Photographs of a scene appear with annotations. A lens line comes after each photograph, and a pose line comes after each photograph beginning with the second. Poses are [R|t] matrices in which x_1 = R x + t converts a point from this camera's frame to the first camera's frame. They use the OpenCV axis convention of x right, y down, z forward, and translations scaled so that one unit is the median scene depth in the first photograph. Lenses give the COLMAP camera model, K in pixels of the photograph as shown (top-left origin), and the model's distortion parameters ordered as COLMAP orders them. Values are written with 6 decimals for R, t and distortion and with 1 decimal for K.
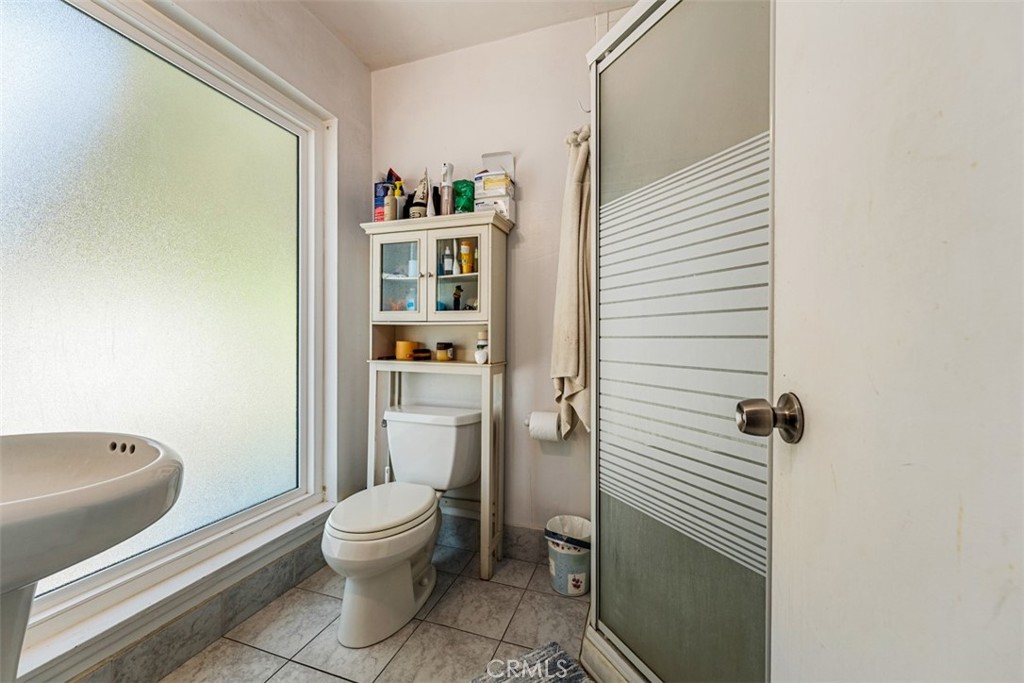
lens RADIAL K [[410.5, 0, 501.8], [0, 410.5, 339.2], [0, 0, 1]] dist [-0.000236, -0.000133]
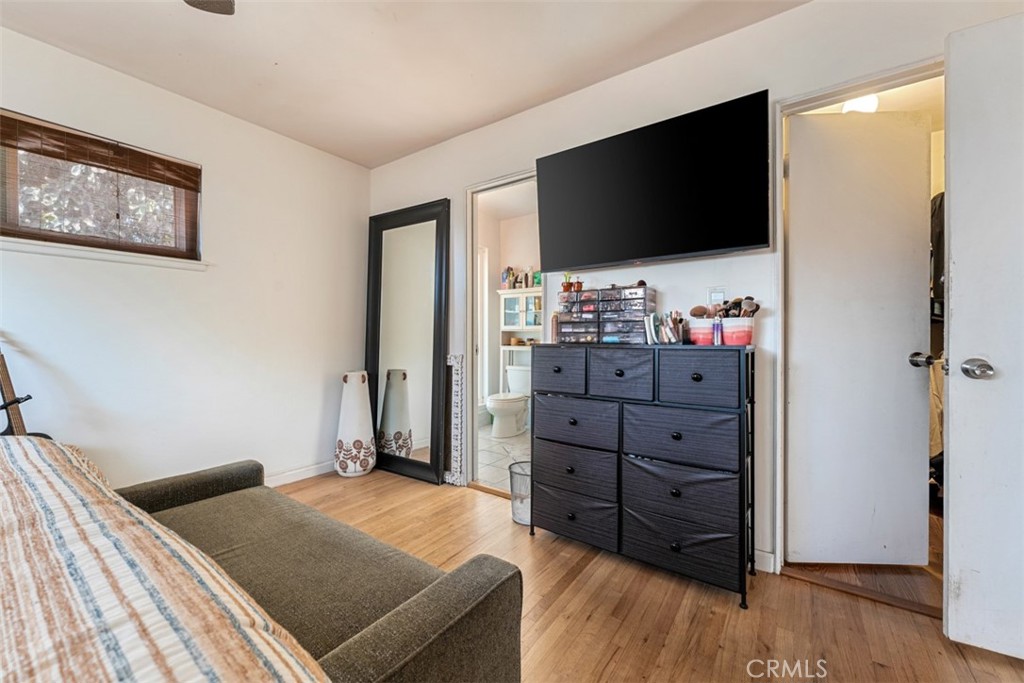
lens RADIAL K [[410.5, 0, 511.1], [0, 410.5, 337.6], [0, 0, 1]] dist [-0.000236, -0.000133]
pose [[0.959794, -0.003461, -0.280686, 0.432056], [0.003434, 0.999994, -0.000585, 0.005080], [0.280686, -0.000402, 0.959800, -1.351763]]
